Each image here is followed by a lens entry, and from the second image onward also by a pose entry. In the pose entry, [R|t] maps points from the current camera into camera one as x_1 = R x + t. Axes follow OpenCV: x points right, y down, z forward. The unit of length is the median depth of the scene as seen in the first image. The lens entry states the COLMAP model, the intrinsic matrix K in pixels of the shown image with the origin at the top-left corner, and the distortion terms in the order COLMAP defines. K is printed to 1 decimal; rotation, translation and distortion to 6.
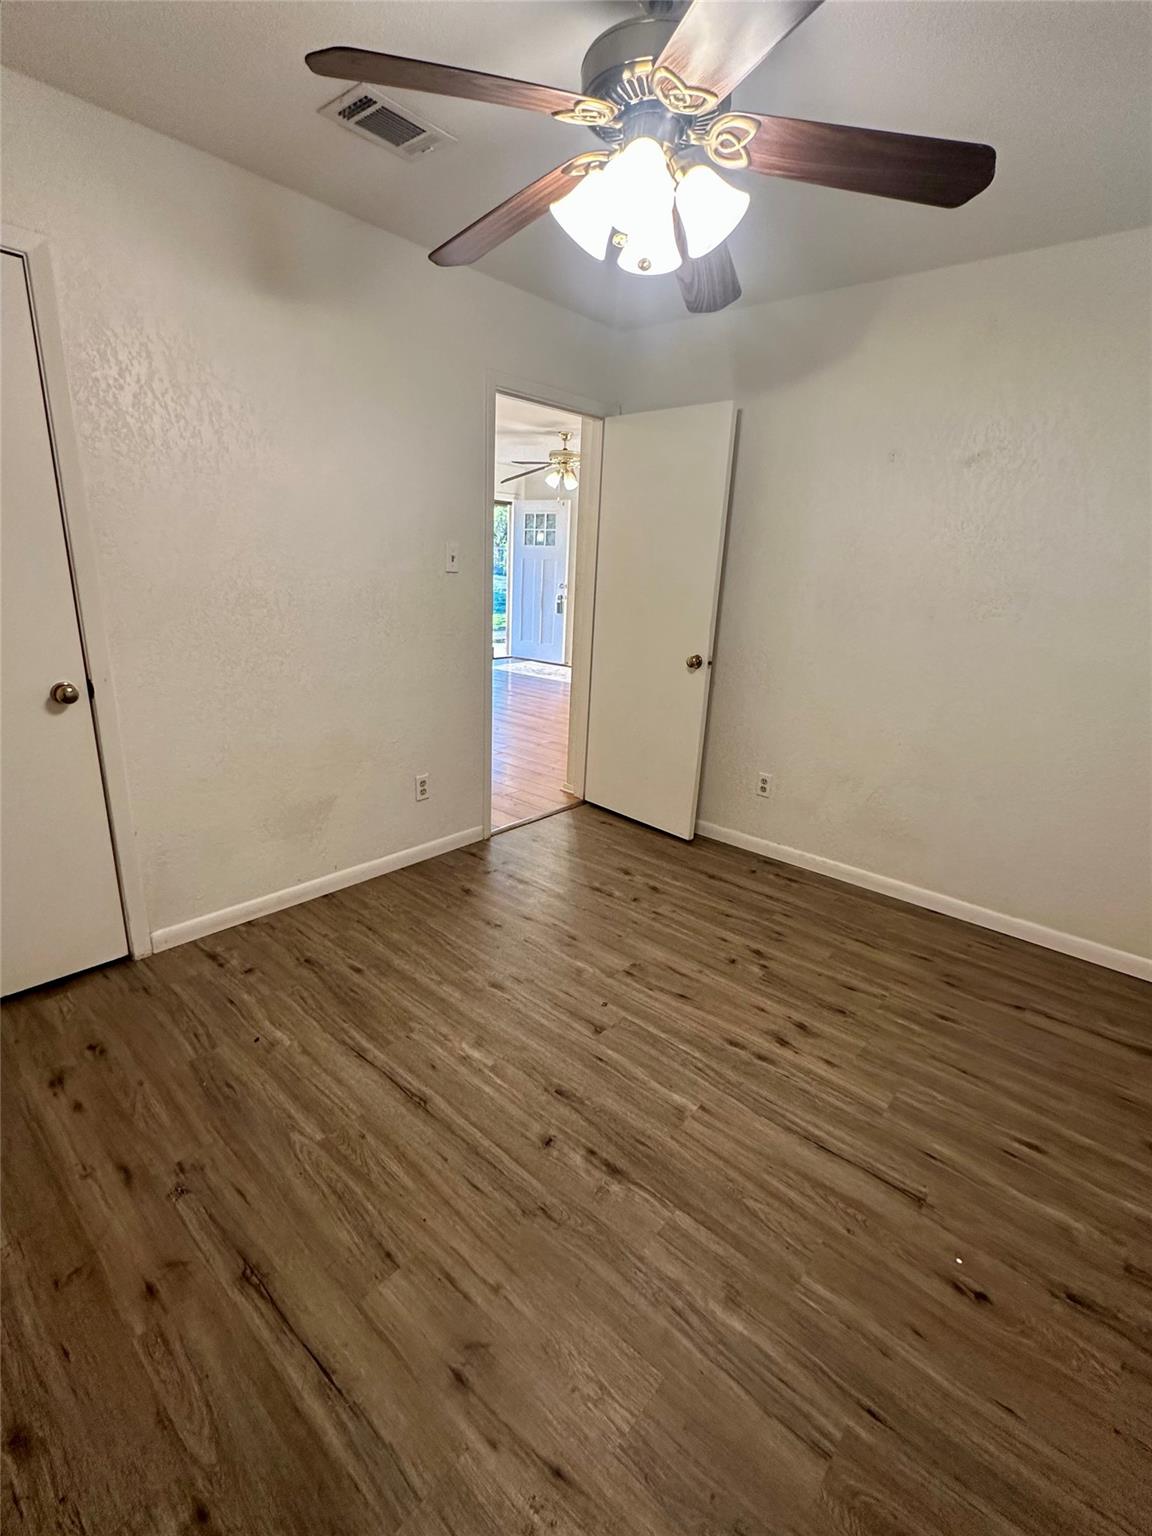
lens RADIAL K [[702.3, 0, 574.5], [0, 702.3, 775.7], [0, 0, 1]] dist [-0.001817, 0.000547]
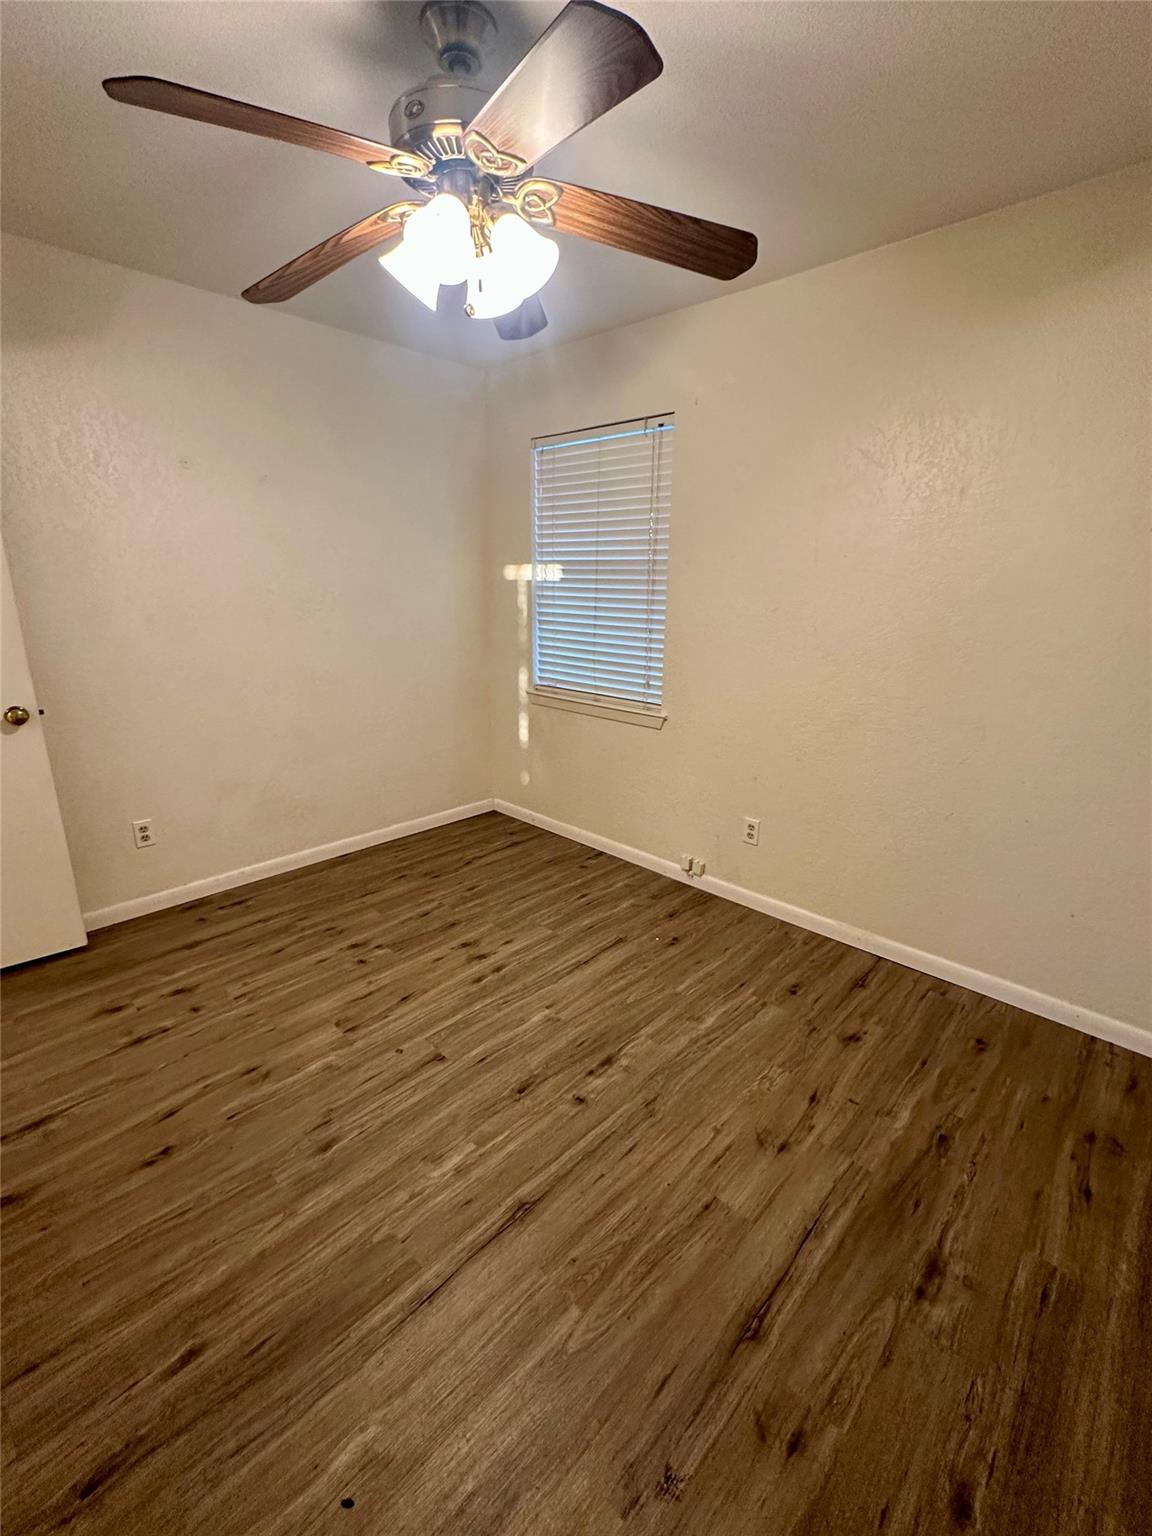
lens RADIAL K [[667.4, 0, 580.3], [0, 667.4, 764.3], [0, 0, 1]] dist [-0.000755, 0.000111]
pose [[0.037154, -0.310411, 0.949876, -0.750241], [0.288060, 0.913511, 0.287260, -0.236758], [-0.956891, 0.262948, 0.123358, 0.610442]]
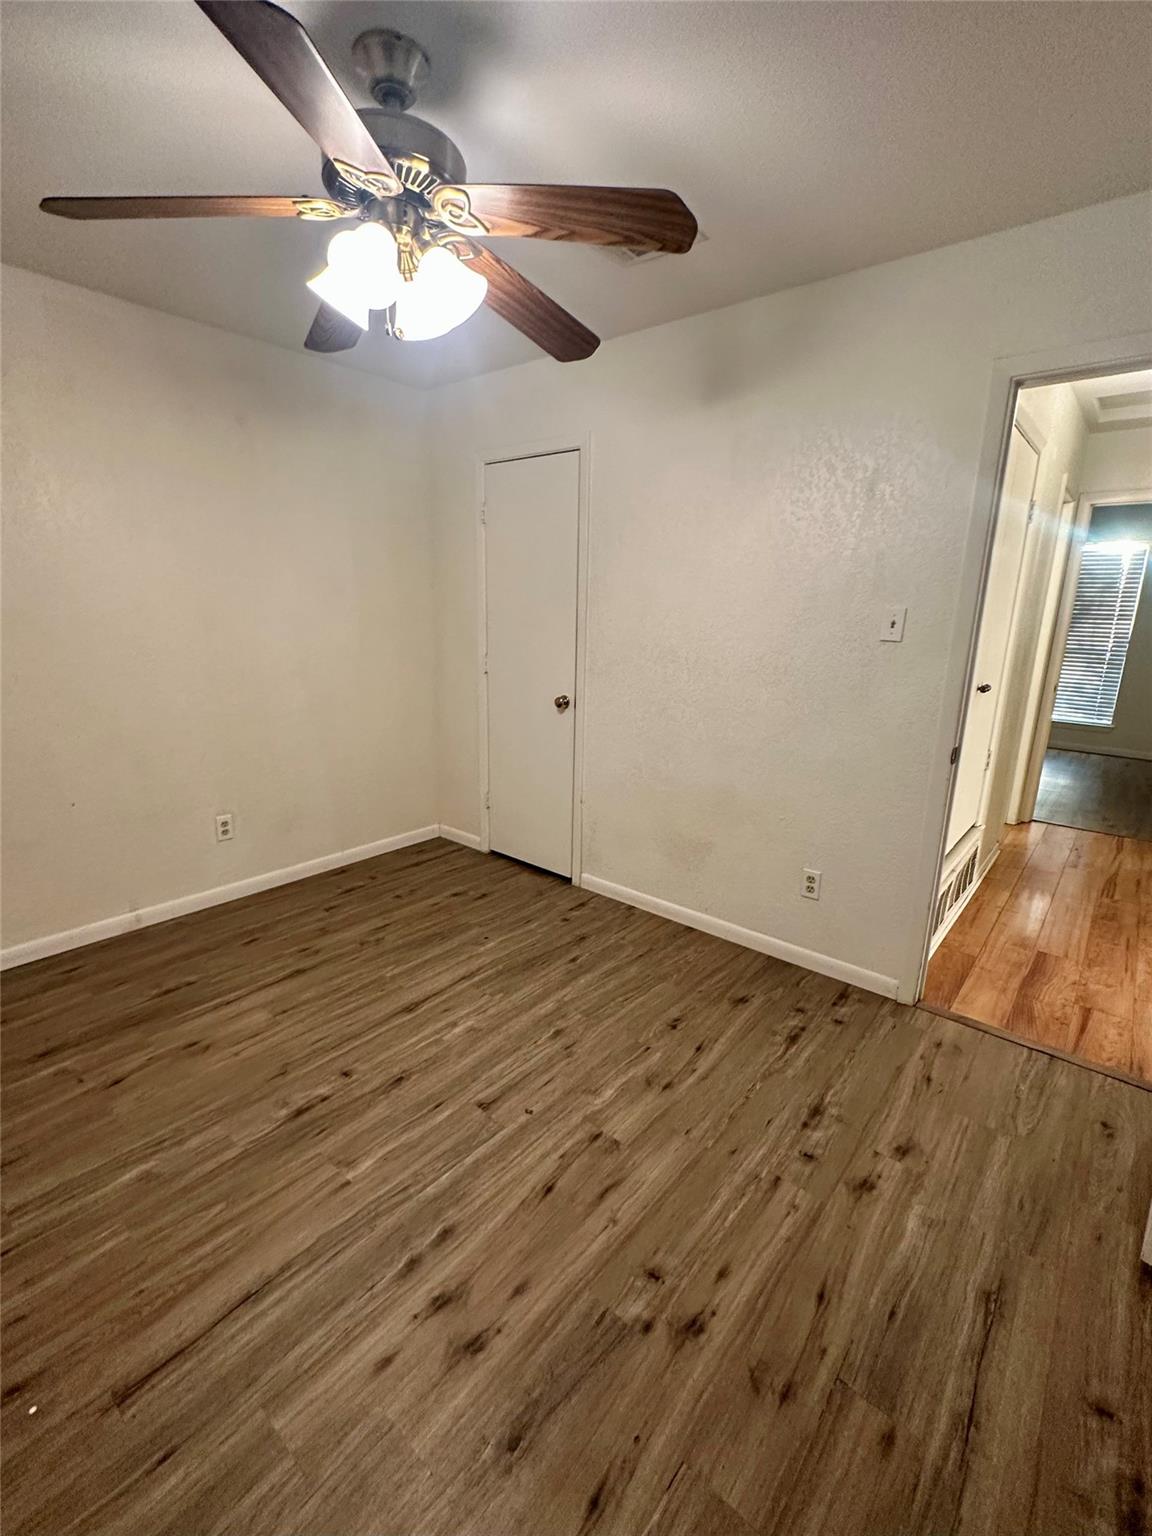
lens RADIAL K [[677.2, 0, 572.9], [0, 677.2, 769.5], [0, 0, 1]] dist [-0.003052, 0.000416]
pose [[0.021968, 0.195521, -0.980453, 0.859173], [-0.317962, 0.931137, 0.178562, -0.258098], [0.947849, 0.307825, 0.082624, 0.938032]]
